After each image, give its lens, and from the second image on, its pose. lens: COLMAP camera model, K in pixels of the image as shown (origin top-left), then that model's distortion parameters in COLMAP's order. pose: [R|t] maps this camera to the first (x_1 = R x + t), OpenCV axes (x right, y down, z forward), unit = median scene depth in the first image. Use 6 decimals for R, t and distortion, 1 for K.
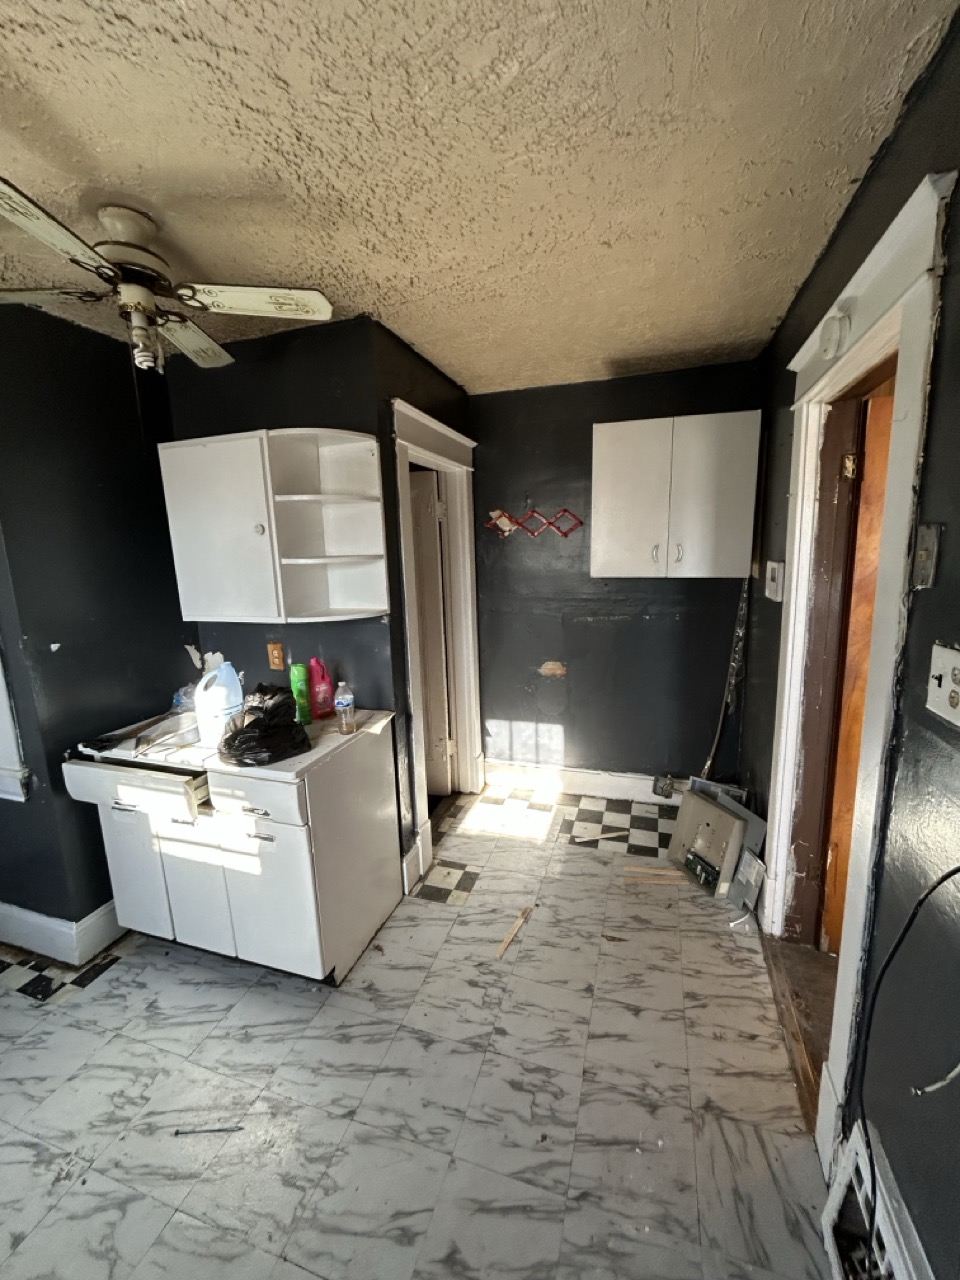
lens RADIAL K [[514.8, 0, 483.0], [0, 514.8, 638.6], [0, 0, 1]] dist [-0.002685, -0.000200]
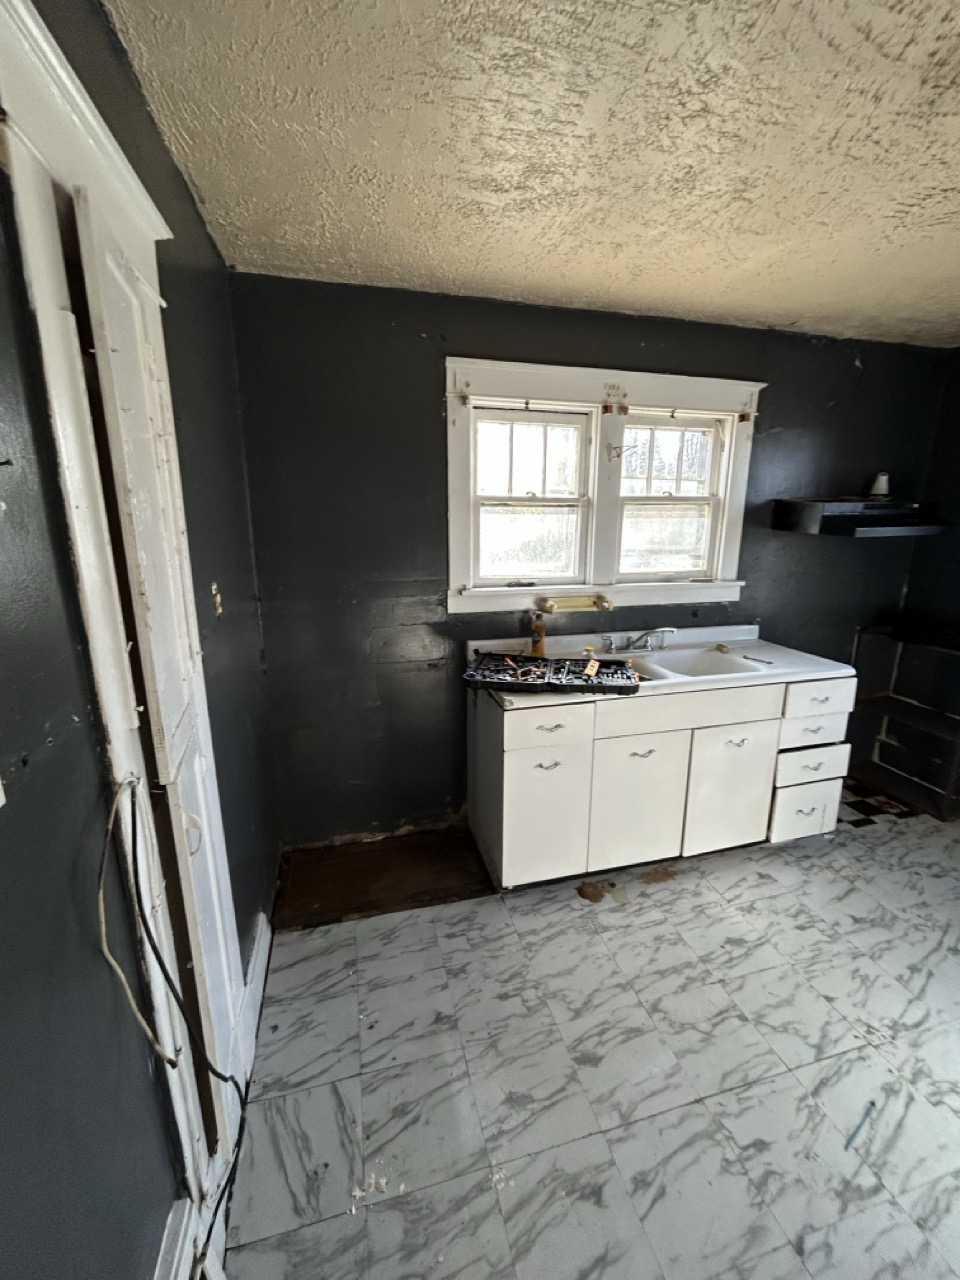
lens RADIAL K [[514.8, 0, 484.9], [0, 514.8, 637.7], [0, 0, 1]] dist [-0.002685, -0.000200]
pose [[-0.835882, 0.150738, -0.527805, 0.313892], [-0.076706, 0.920042, 0.384237, -0.141958], [0.543523, 0.361663, -0.757485, 0.766595]]
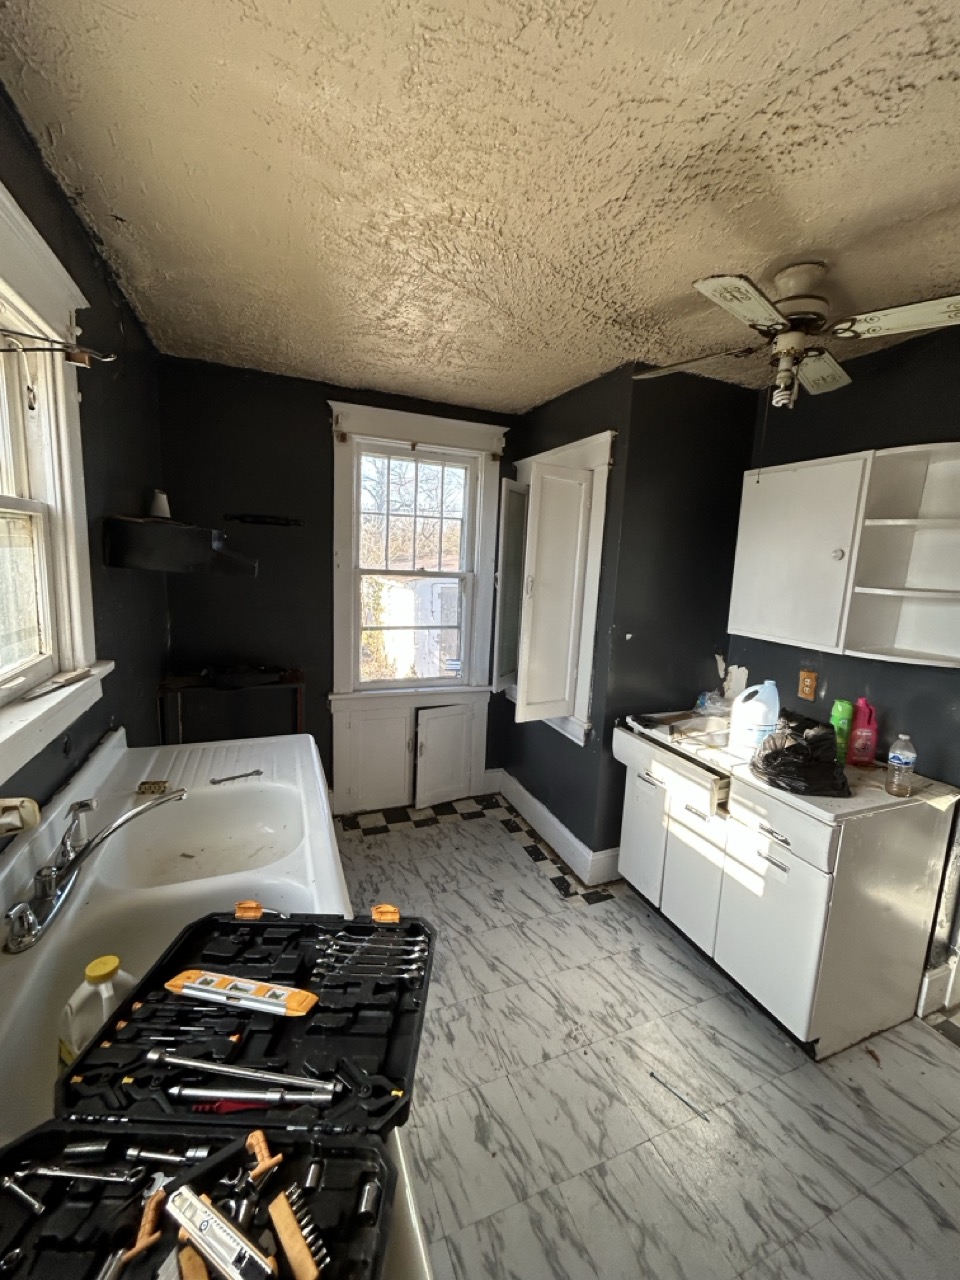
lens RADIAL K [[514.8, 0, 485.1], [0, 514.8, 638.0], [0, 0, 1]] dist [-0.002685, -0.000200]
pose [[0.644649, 0.176367, -0.743856, -0.118310], [-0.199061, 0.978184, 0.059413, 0.014515], [0.738107, 0.109772, 0.665693, -0.106793]]
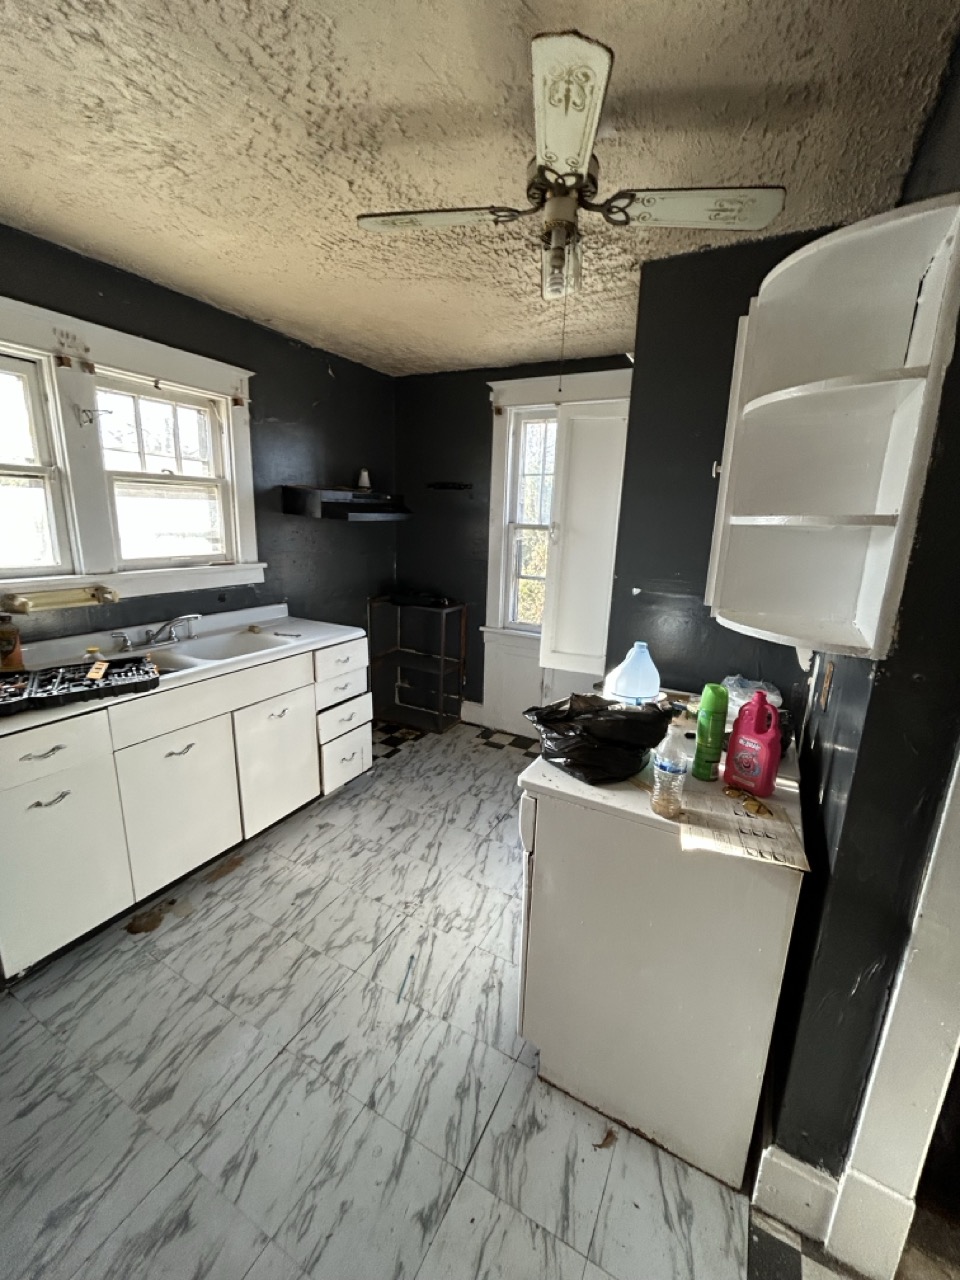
lens RADIAL K [[514.8, 0, 481.7], [0, 514.8, 637.7], [0, 0, 1]] dist [-0.002685, -0.000200]
pose [[-0.174428, 0.246672, -0.953272, 0.299714], [-0.202835, 0.938349, 0.279925, -0.133083], [0.963552, 0.242184, -0.113641, 0.843474]]
